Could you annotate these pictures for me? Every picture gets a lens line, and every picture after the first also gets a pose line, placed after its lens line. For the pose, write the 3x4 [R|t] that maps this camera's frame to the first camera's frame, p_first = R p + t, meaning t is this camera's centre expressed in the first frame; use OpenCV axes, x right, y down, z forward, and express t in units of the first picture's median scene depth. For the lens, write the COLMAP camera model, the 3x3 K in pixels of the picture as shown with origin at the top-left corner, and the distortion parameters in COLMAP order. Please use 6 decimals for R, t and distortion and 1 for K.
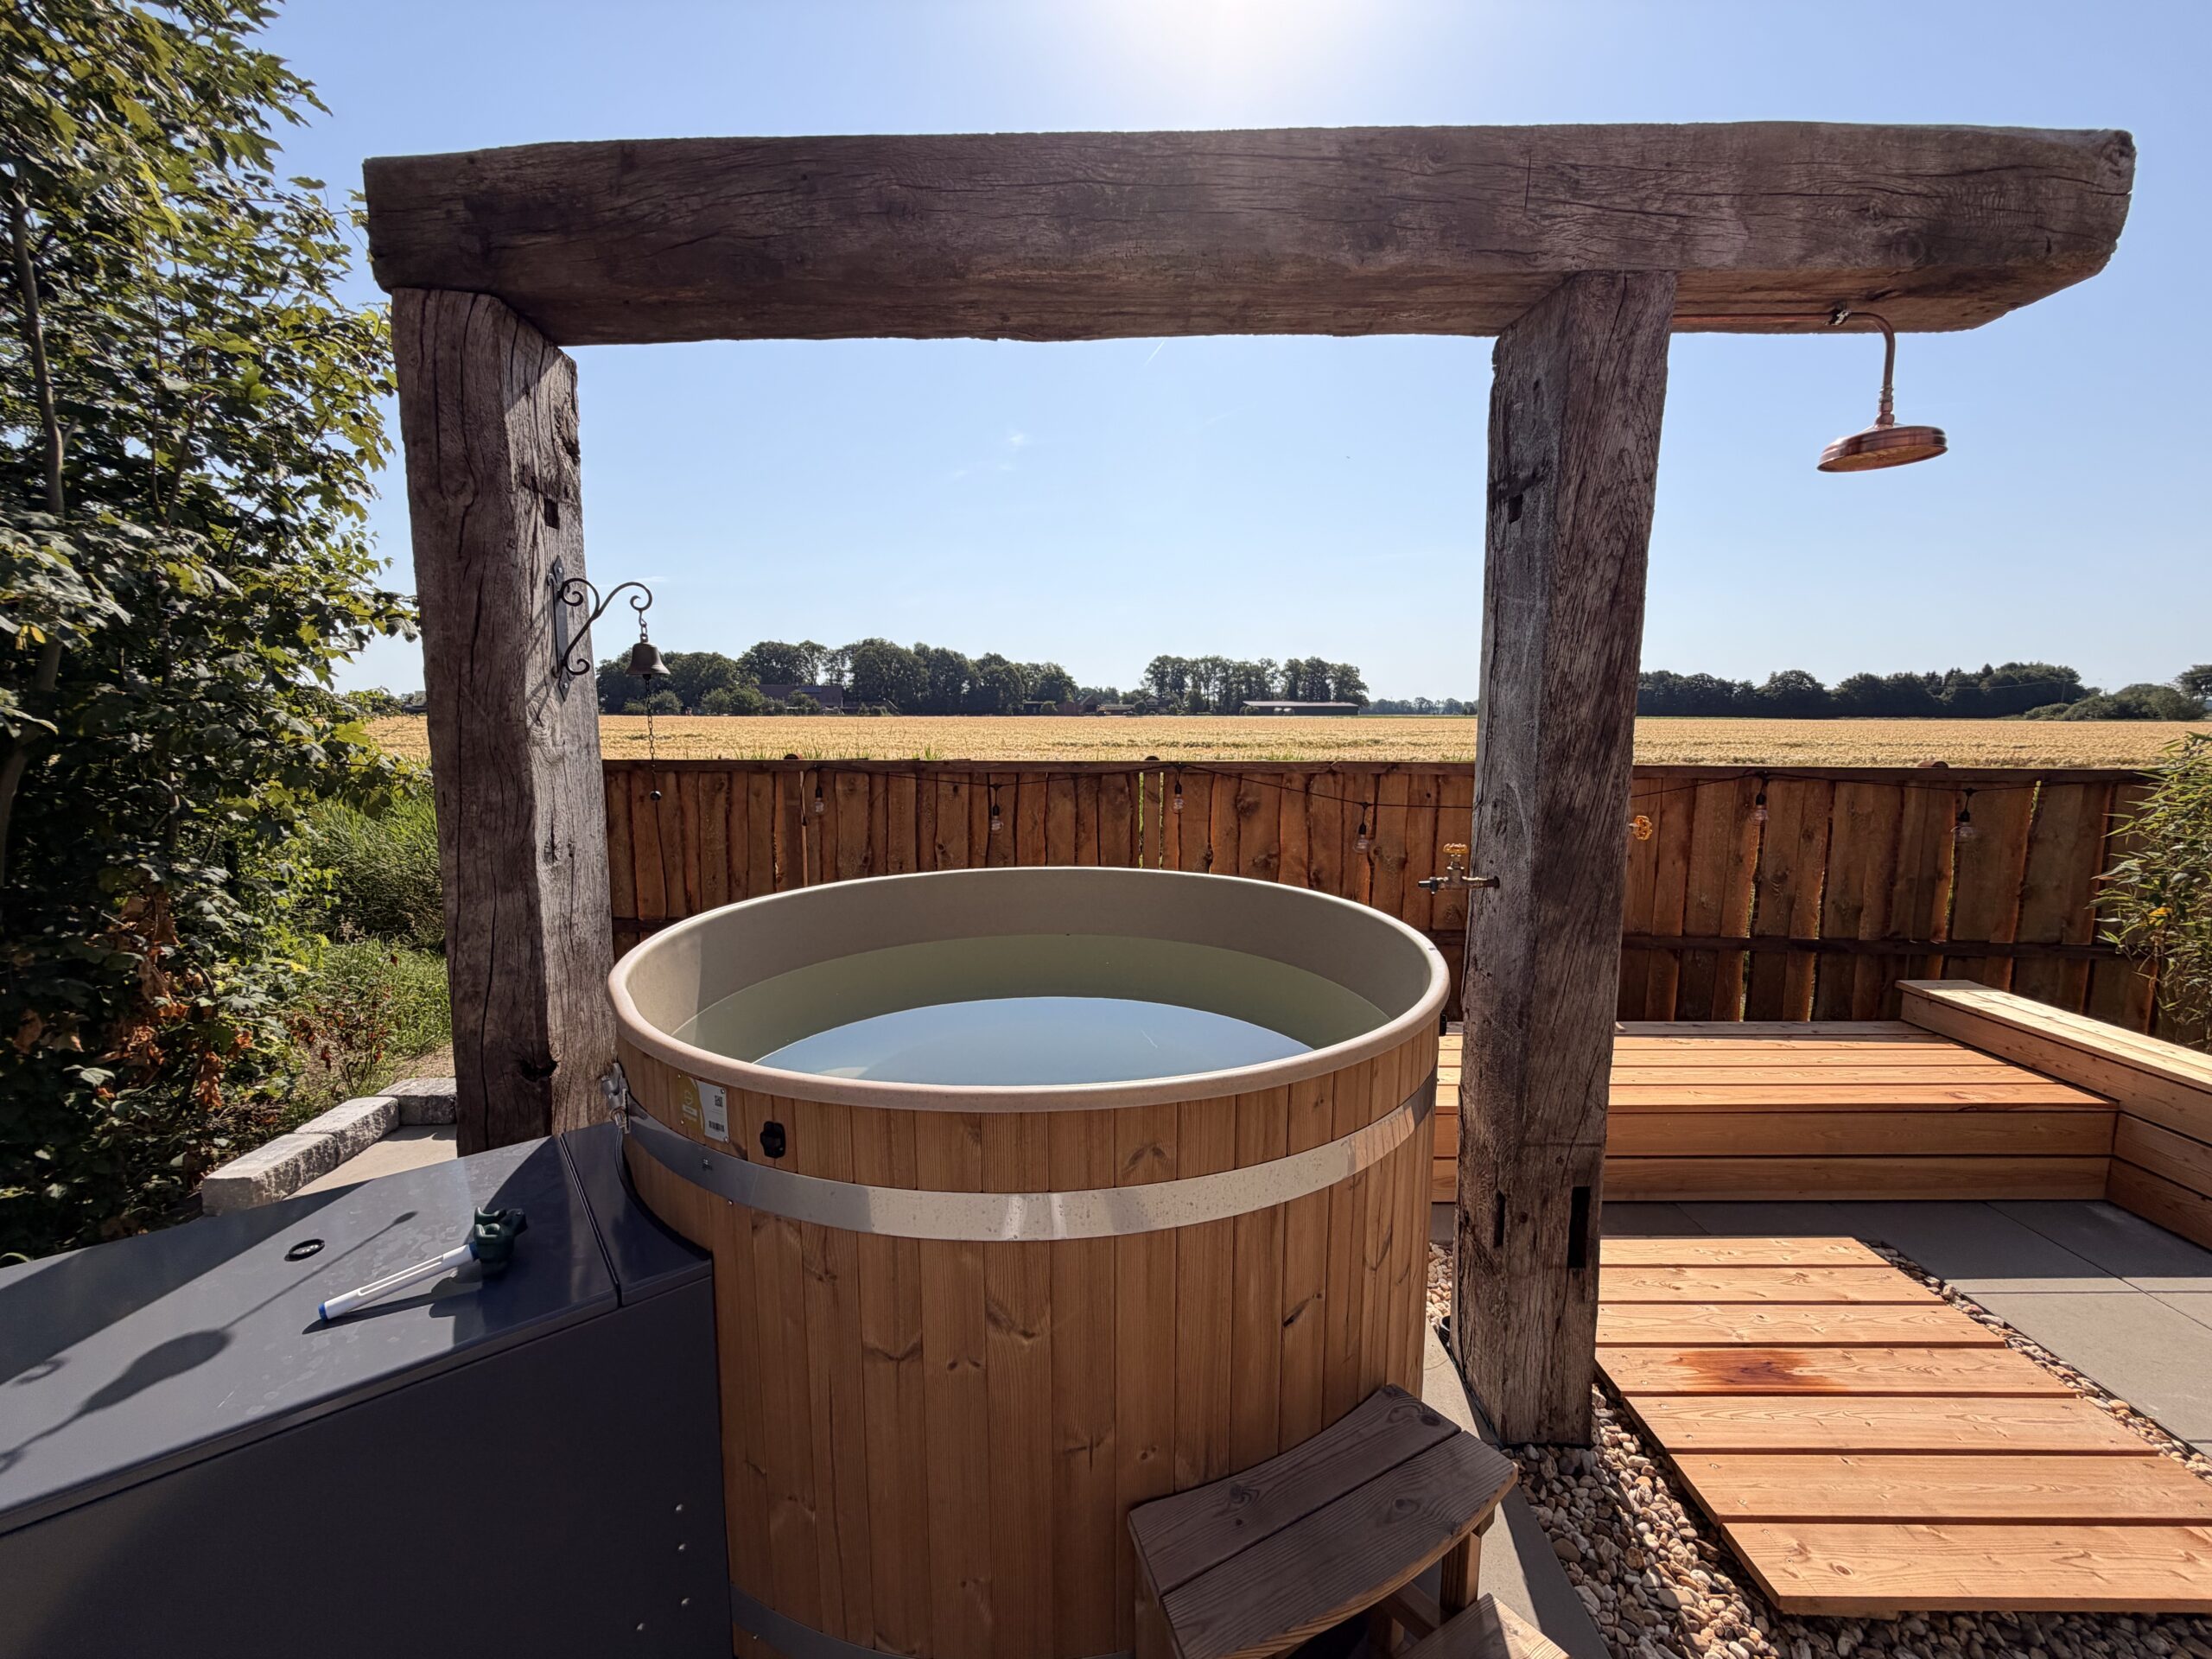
lens RADIAL K [[889.0, 0, 1103.0], [0, 889.0, 827.7], [0, 0, 1]] dist [0.002327, 0.000140]
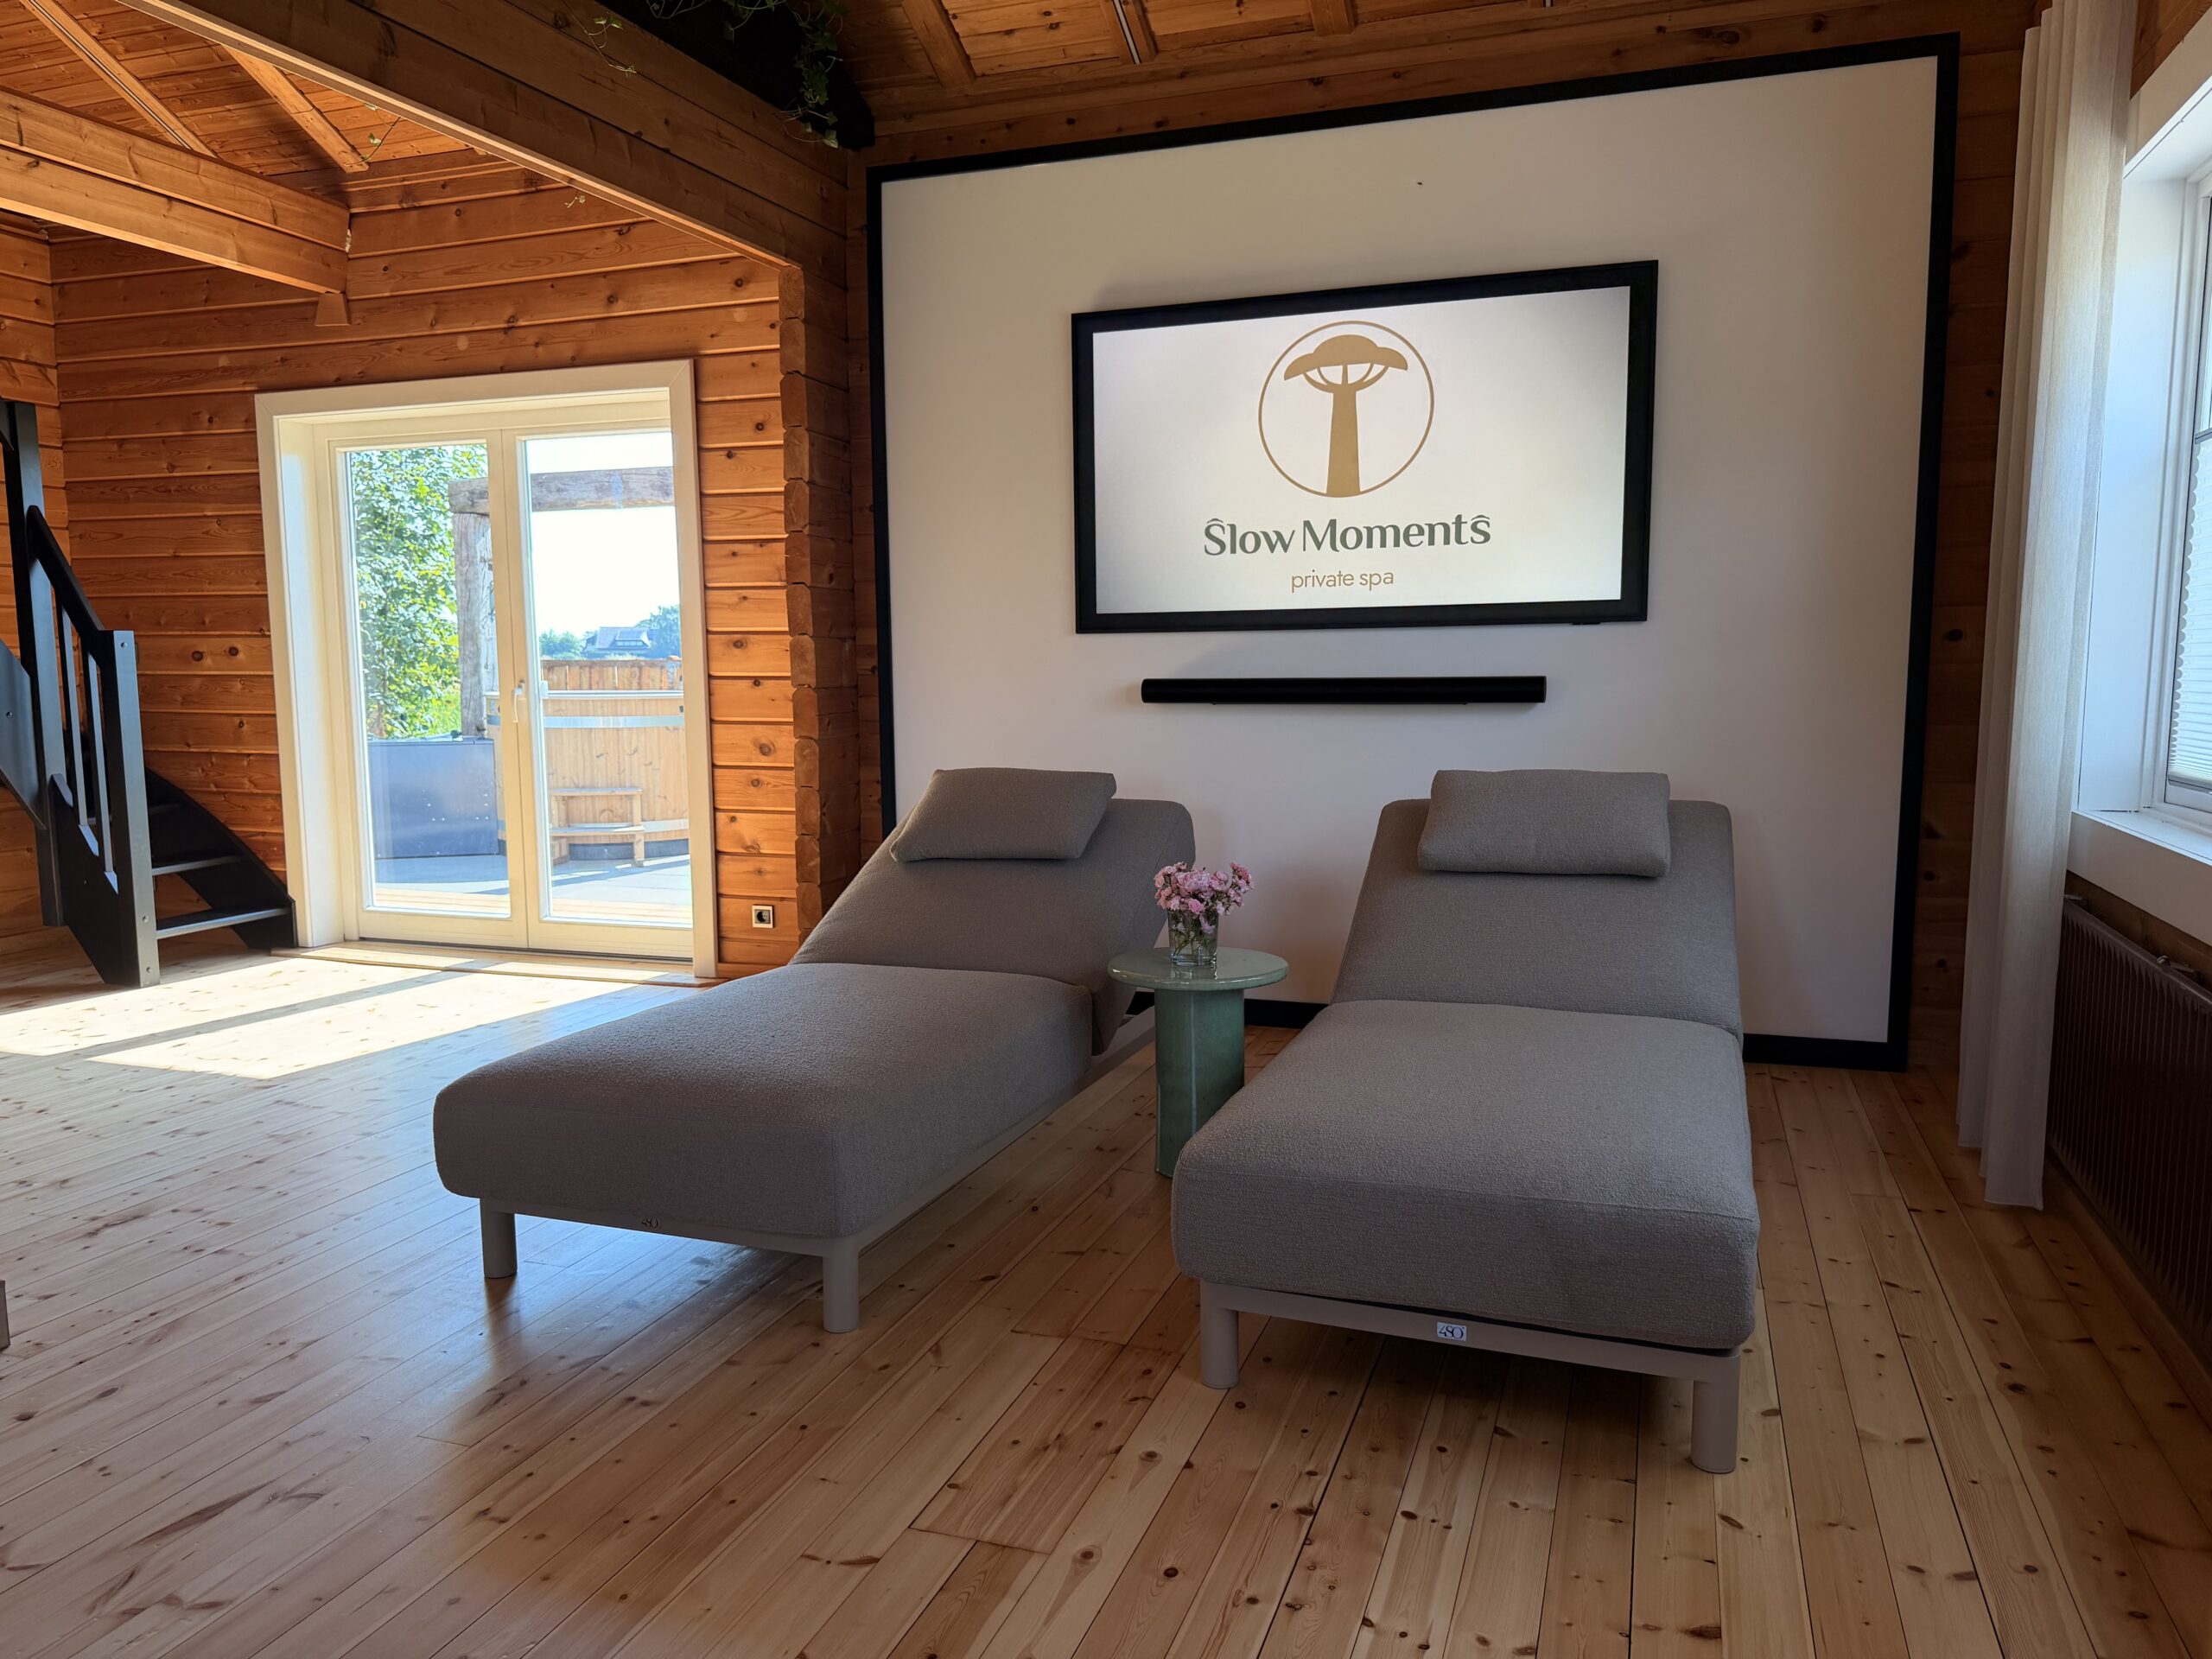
lens RADIAL K [[1559.3, 0, 1104.4], [0, 1559.3, 828.1], [0, 0, 1]] dist [0.022030, -0.034045]
pose [[0.940940, 0.028304, -0.337389, 3.605981], [-0.033444, 0.999396, -0.009432, 0.616443], [0.336919, 0.020159, 0.941318, -3.788719]]
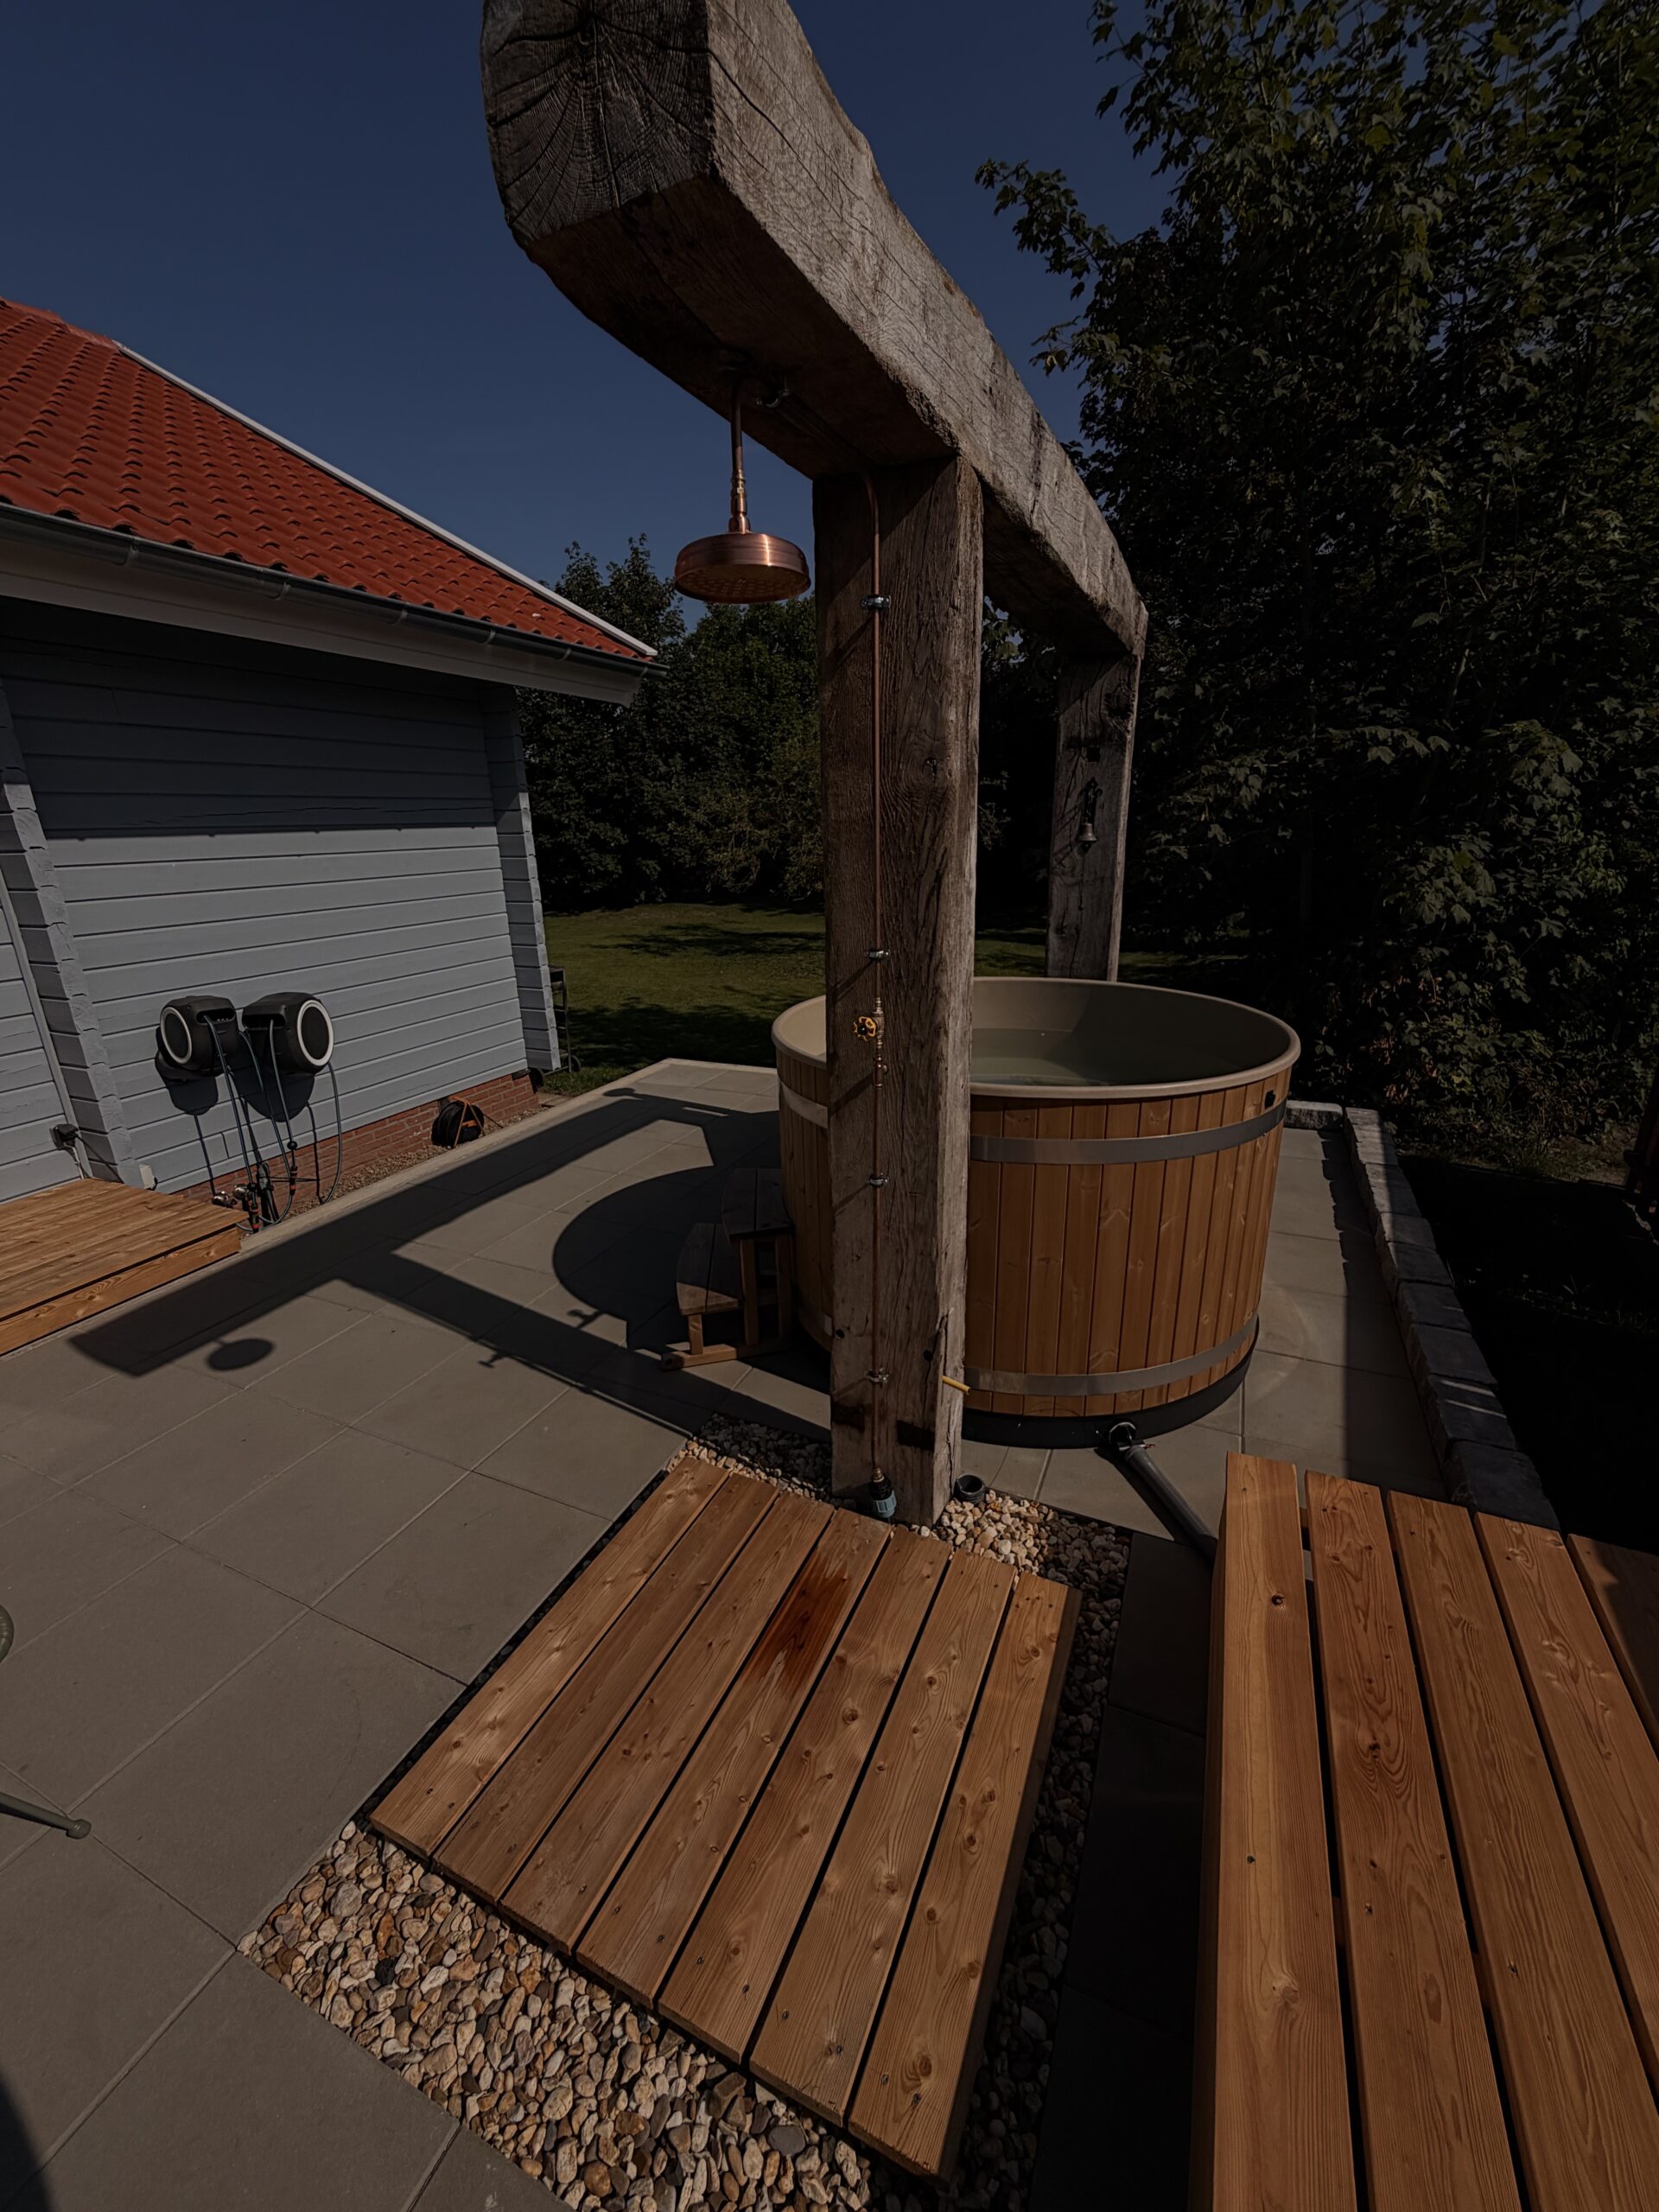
lens RADIAL K [[889.0, 0, 825.4], [0, 889.0, 1106.2], [0, 0, 1]] dist [0.002327, 0.000140]
pose [[-0.426081, 0.278059, -0.860894, 1.495825], [-0.092407, 0.933242, 0.347161, -0.251456], [0.899953, 0.227471, -0.371942, 1.346236]]
